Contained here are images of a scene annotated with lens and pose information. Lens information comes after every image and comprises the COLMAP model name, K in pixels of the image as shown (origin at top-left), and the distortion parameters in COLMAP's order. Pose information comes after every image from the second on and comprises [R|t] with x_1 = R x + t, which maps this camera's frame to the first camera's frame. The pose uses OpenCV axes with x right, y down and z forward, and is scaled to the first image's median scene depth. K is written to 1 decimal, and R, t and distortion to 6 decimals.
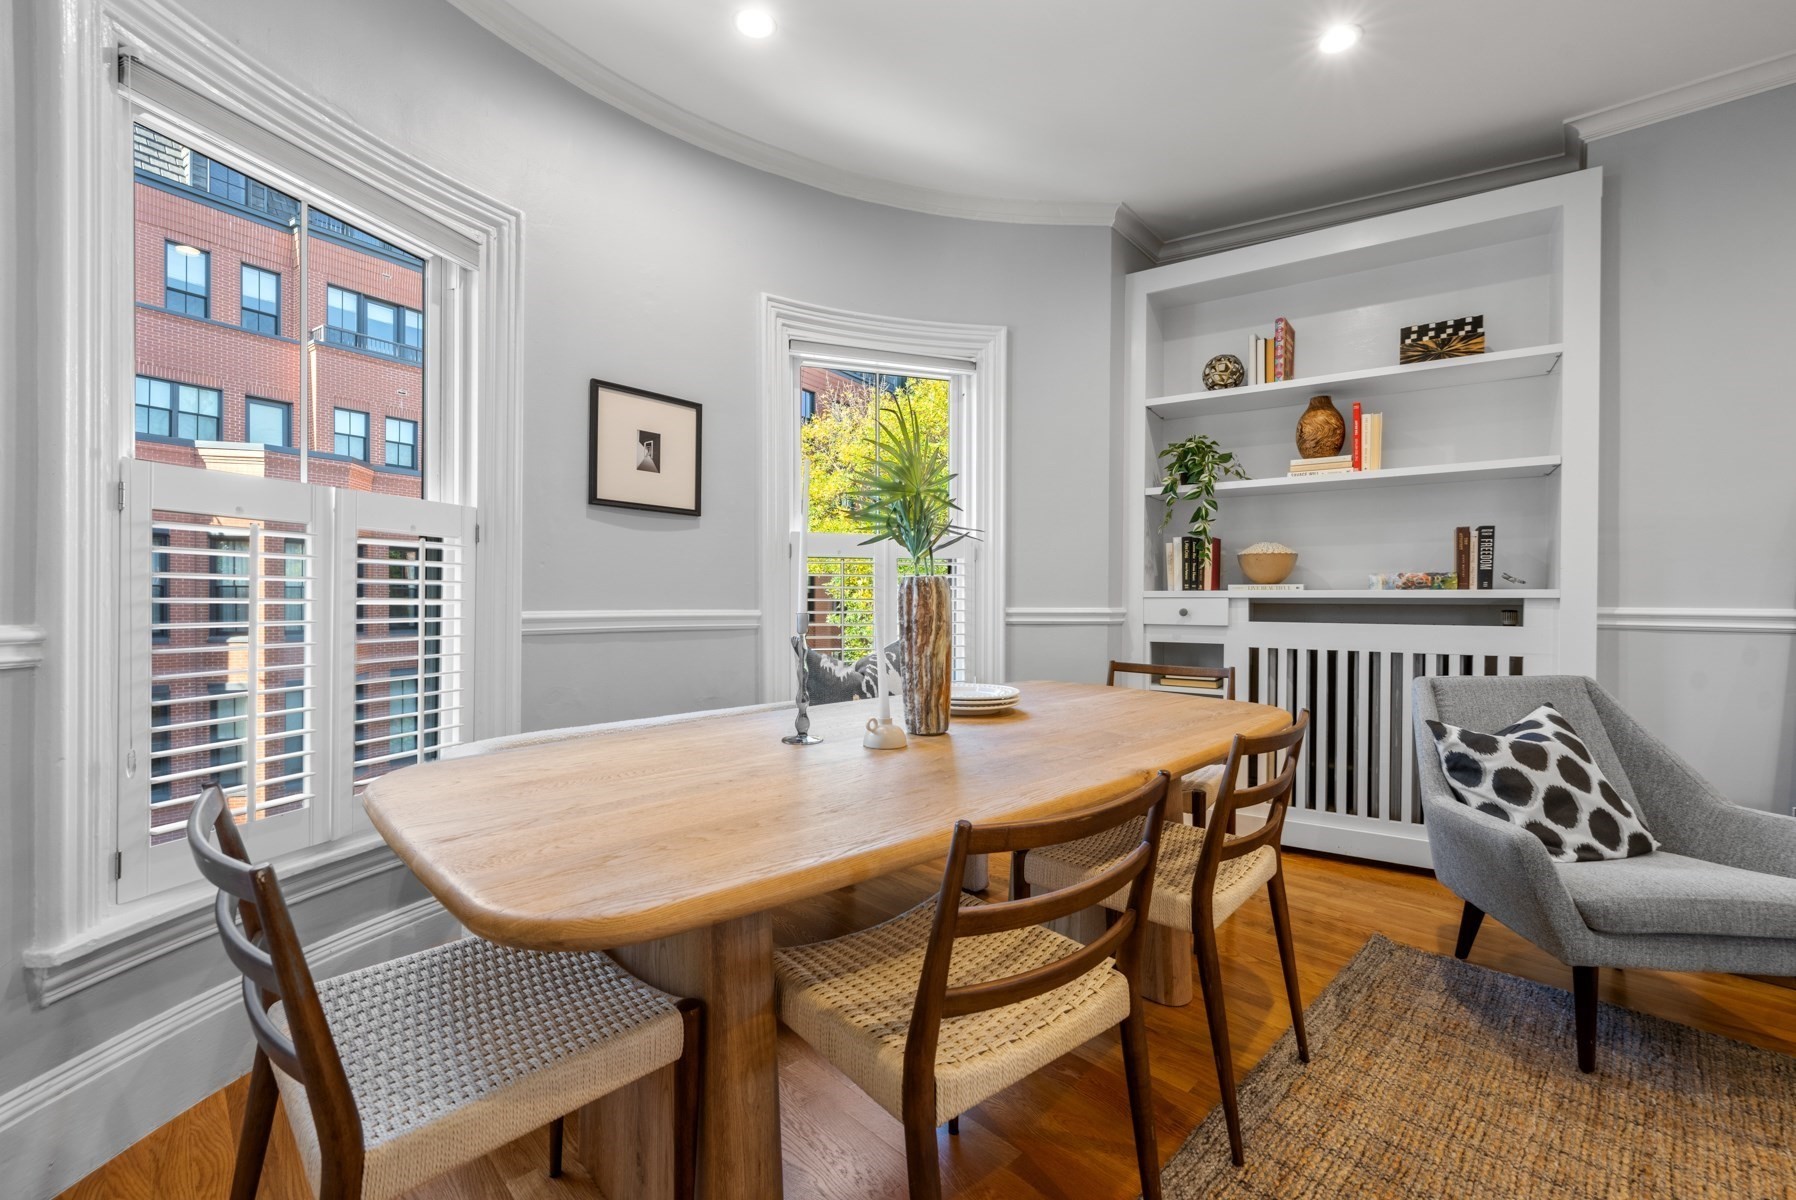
lens RADIAL K [[760.3, 0, 887.2], [0, 760.3, 604.5], [0, 0, 1]] dist [0.000330, -0.000425]
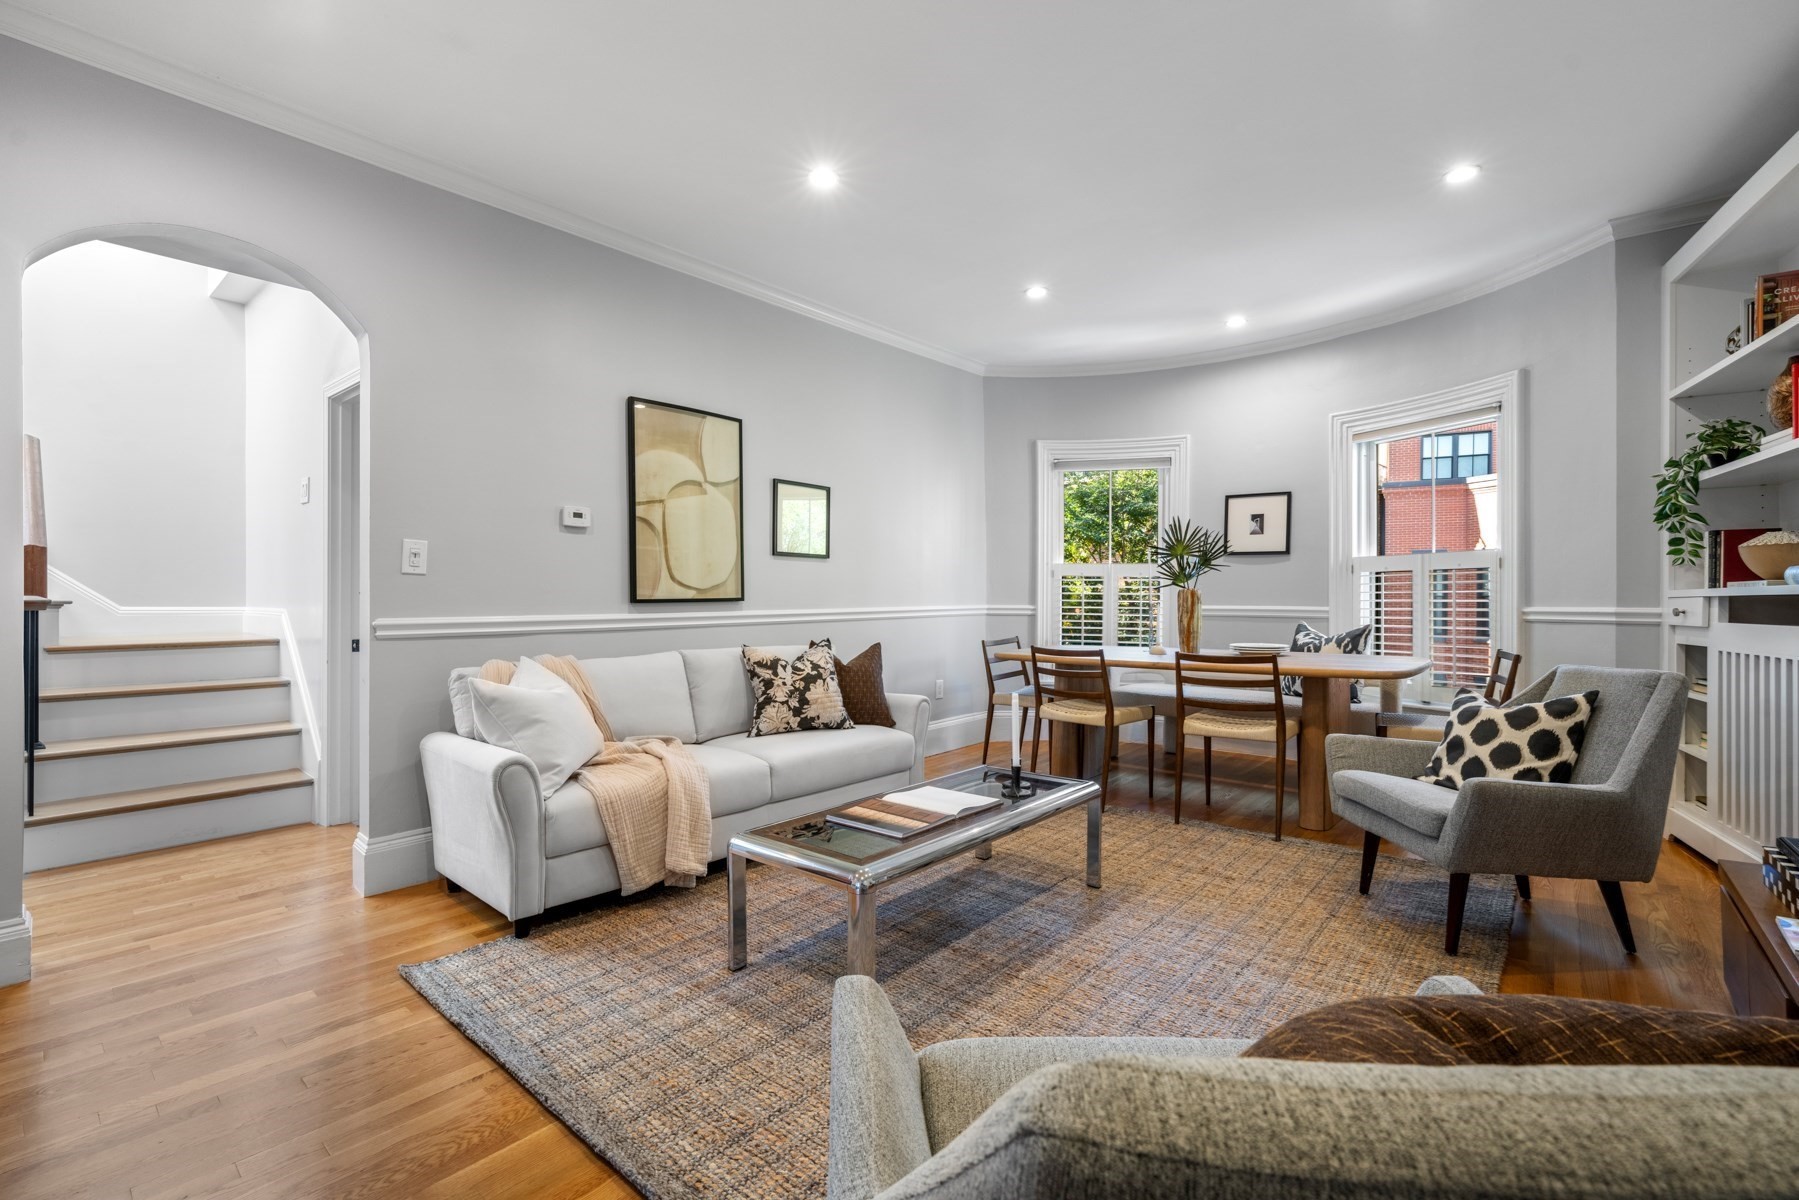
lens RADIAL K [[783.9, 0, 885.4], [0, 783.9, 607.1], [0, 0, 1]] dist [0.000254, -0.000208]
pose [[0.061469, 0.002894, -0.998105, 1.438032], [-0.013729, 0.999904, 0.002054, 0.016815], [0.998015, 0.013577, 0.061503, -0.057994]]
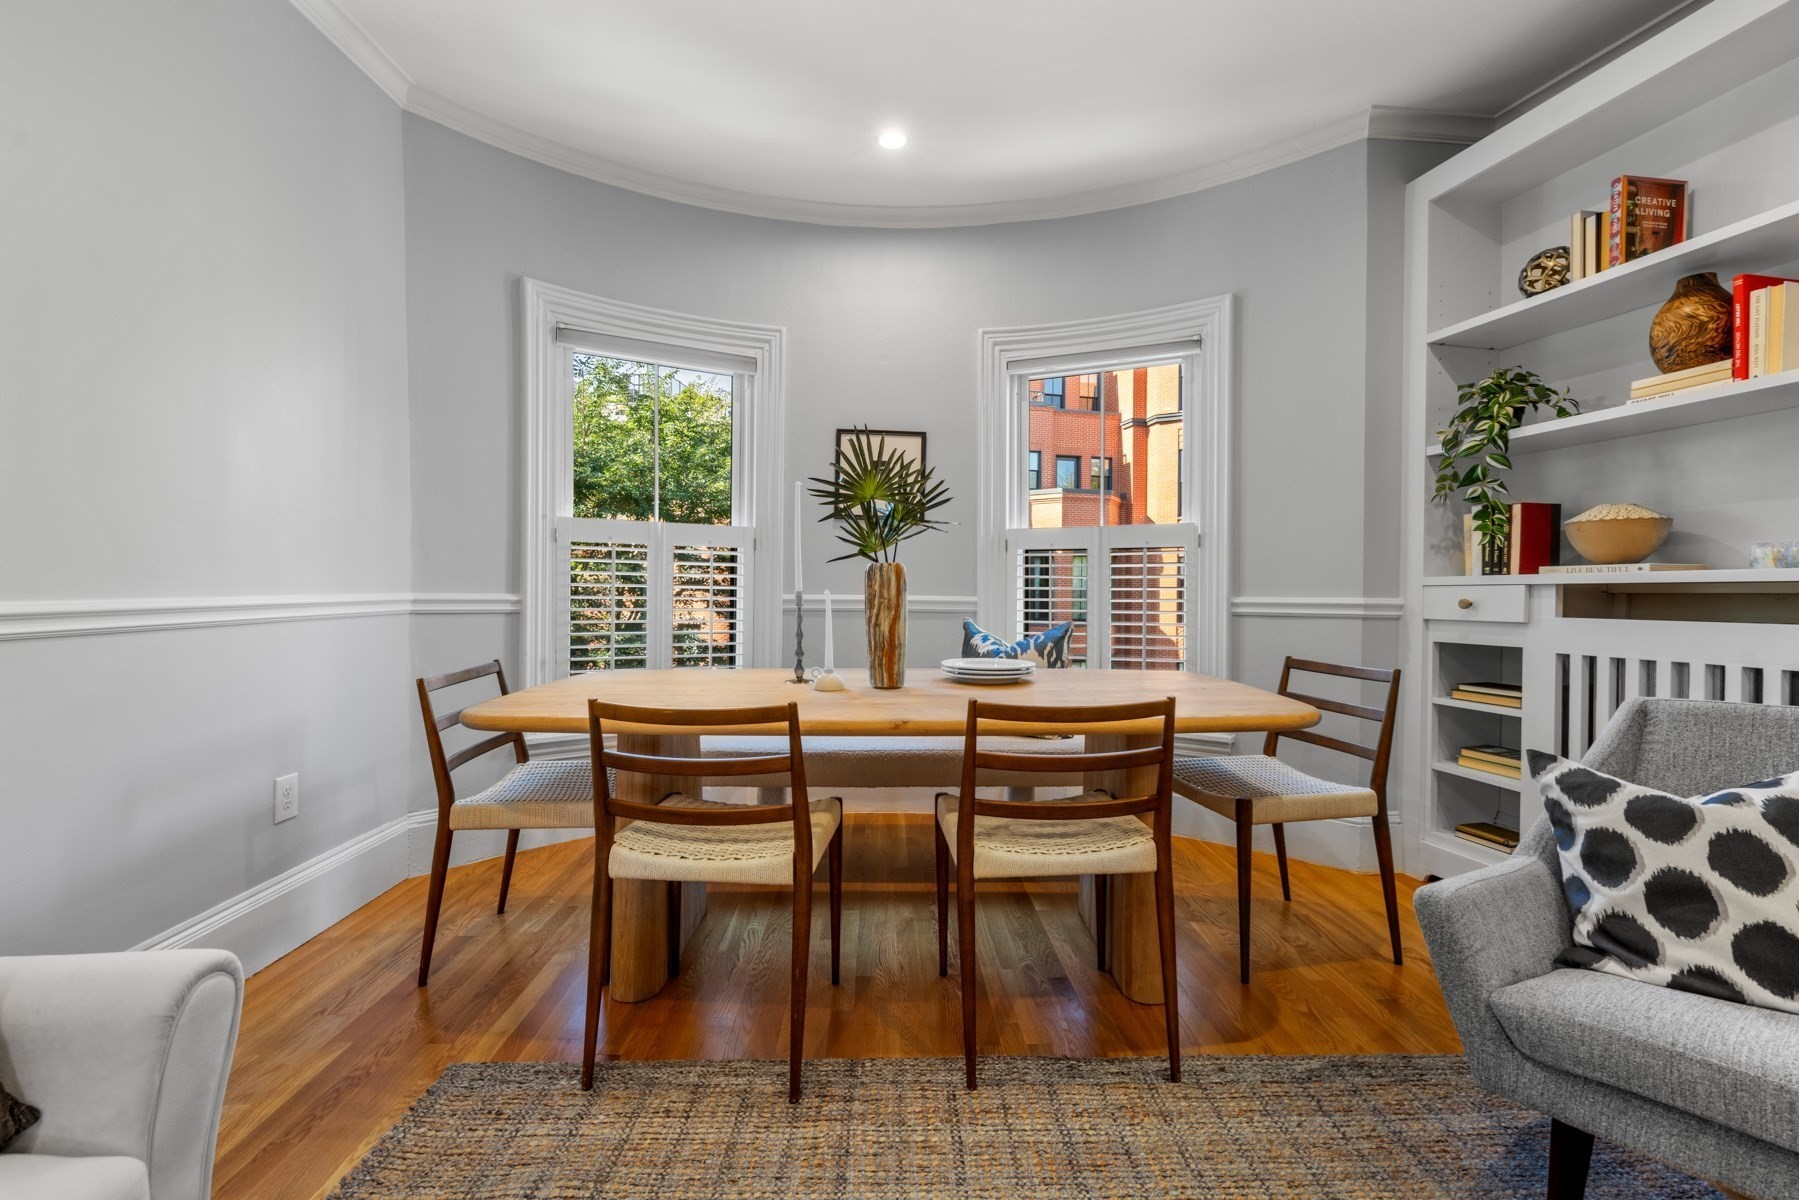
lens RADIAL K [[760.8, 0, 899.5], [0, 760.8, 600.0], [0, 0, 1]] dist [-0.002293, -0.000063]
pose [[0.722120, 0.007435, -0.691728, 0.556146], [-0.011395, 0.999934, -0.001148, 0.014796], [0.691674, 0.008711, 0.722157, 0.060420]]
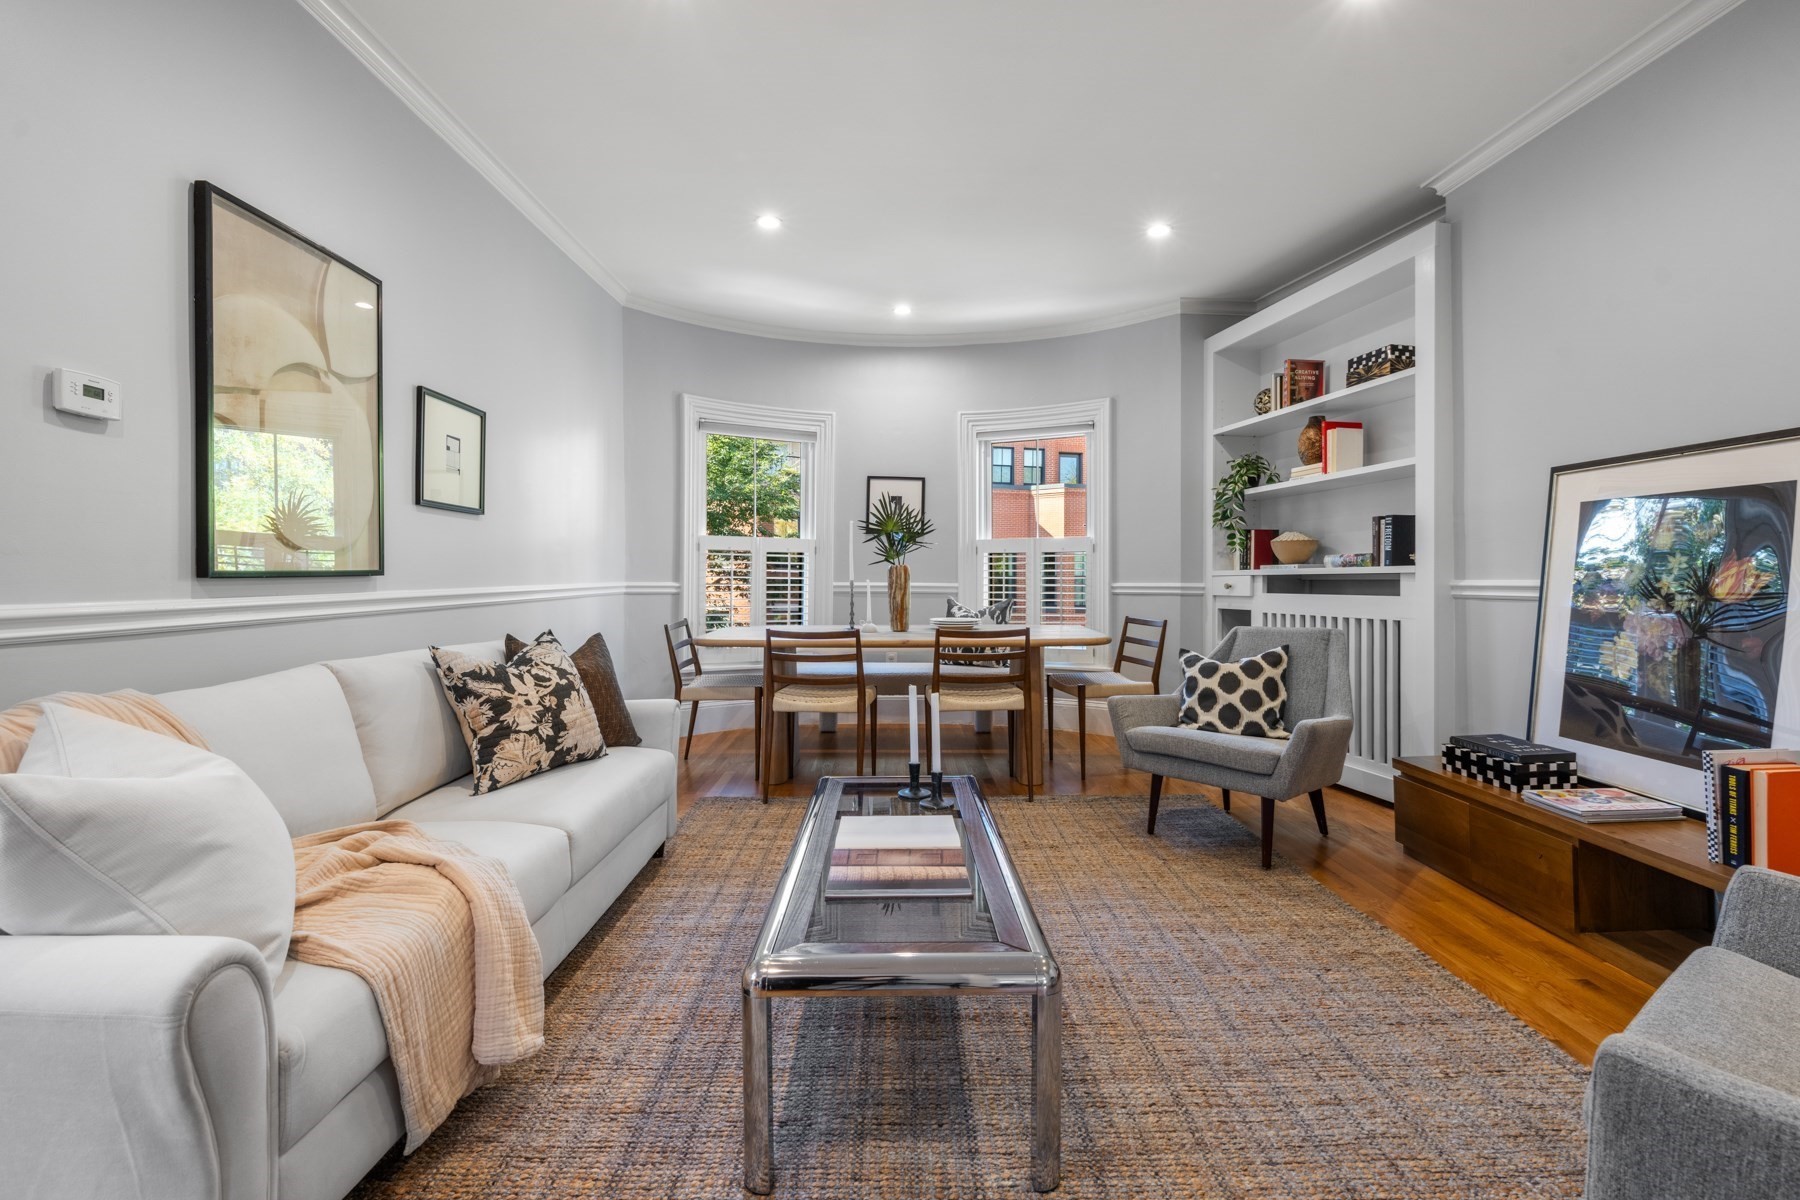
lens RADIAL K [[775.5, 0, 899.4], [0, 775.5, 584.8], [0, 0, 1]] dist [-0.002325, -0.000657]
pose [[0.708923, 0.001255, -0.705284, 1.038873], [-0.008289, 0.999944, -0.006552, 0.023352], [0.705237, 0.010491, 0.708894, -0.422871]]
